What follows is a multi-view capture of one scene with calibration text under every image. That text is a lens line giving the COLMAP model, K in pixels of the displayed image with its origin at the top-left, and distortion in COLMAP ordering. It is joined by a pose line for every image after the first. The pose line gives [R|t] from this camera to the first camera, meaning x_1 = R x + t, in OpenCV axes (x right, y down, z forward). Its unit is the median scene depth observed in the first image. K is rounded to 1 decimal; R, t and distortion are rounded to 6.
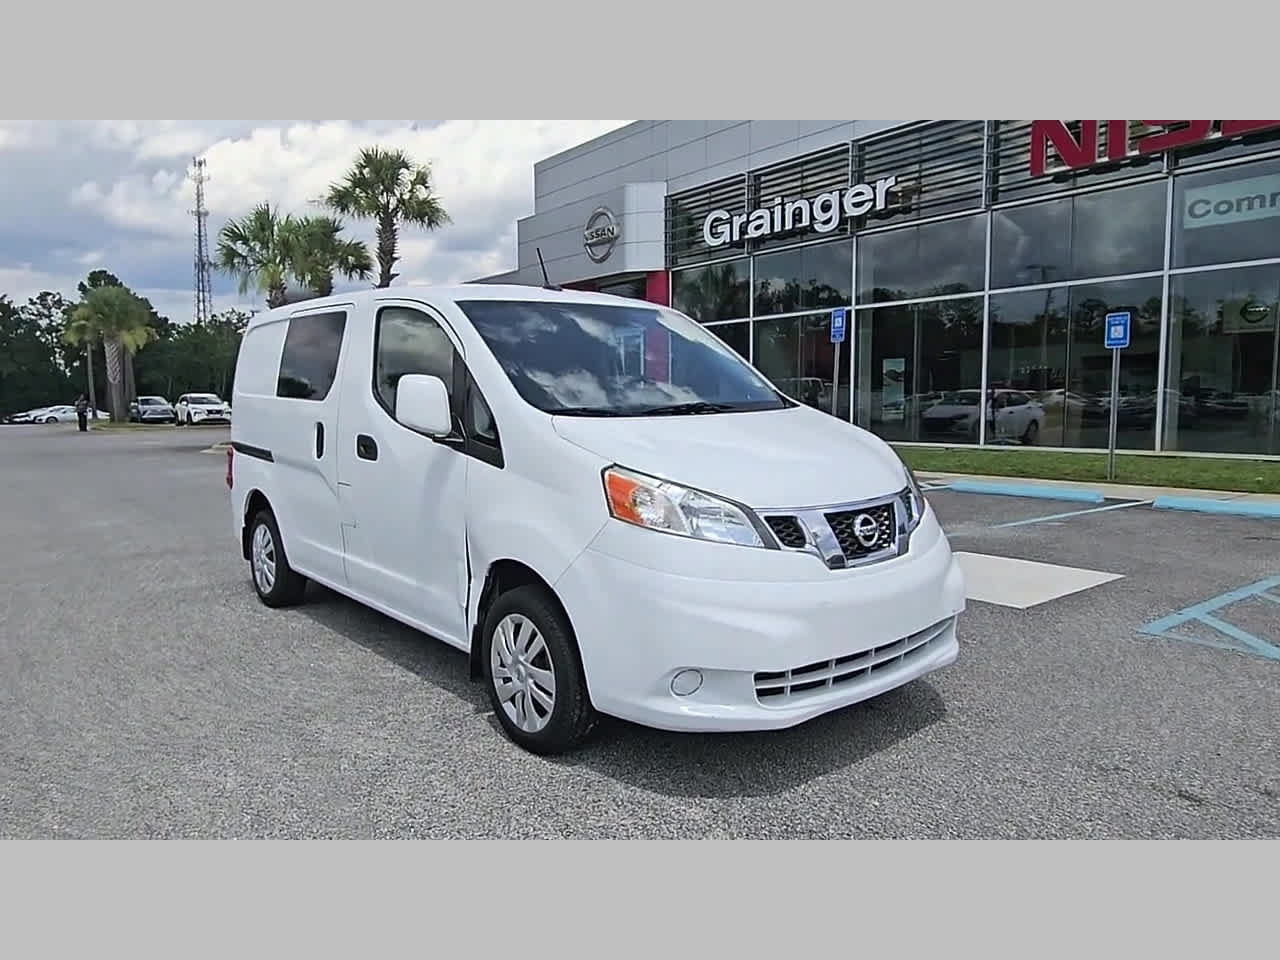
lens RADIAL K [[870.1, 0, 626.2], [0, 870.1, 479.3], [0, 0, 1]] dist [0.004380, -0.000259]
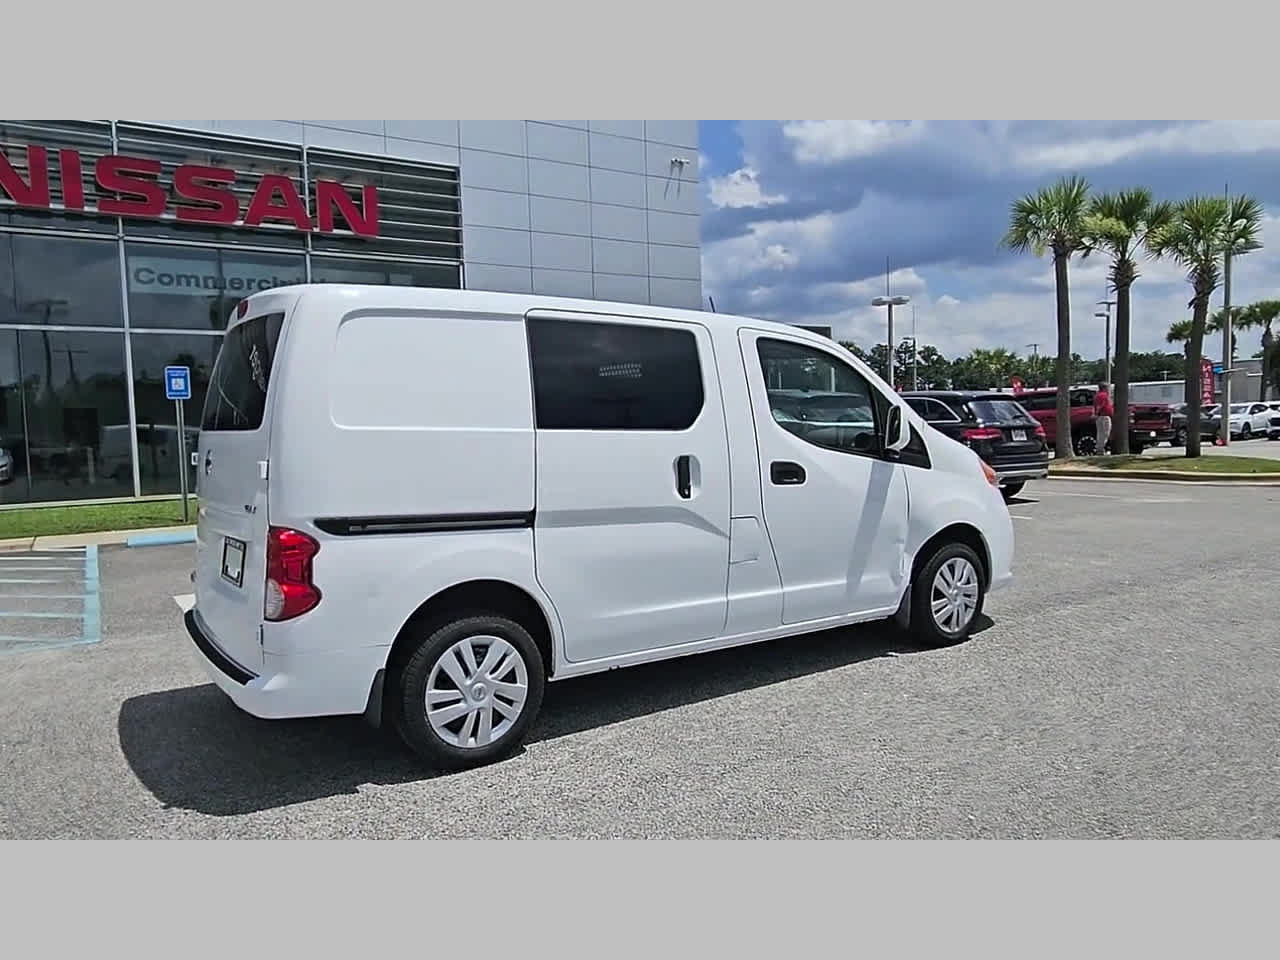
lens RADIAL K [[868.8, 0, 624.1], [0, 868.8, 480.2], [0, 0, 1]] dist [0.006310, -0.003386]
pose [[0.104180, -0.054312, 0.993074, -0.442508], [0.120136, 0.991884, 0.041644, -0.030927], [-0.987276, 0.114965, 0.109859, 0.355509]]
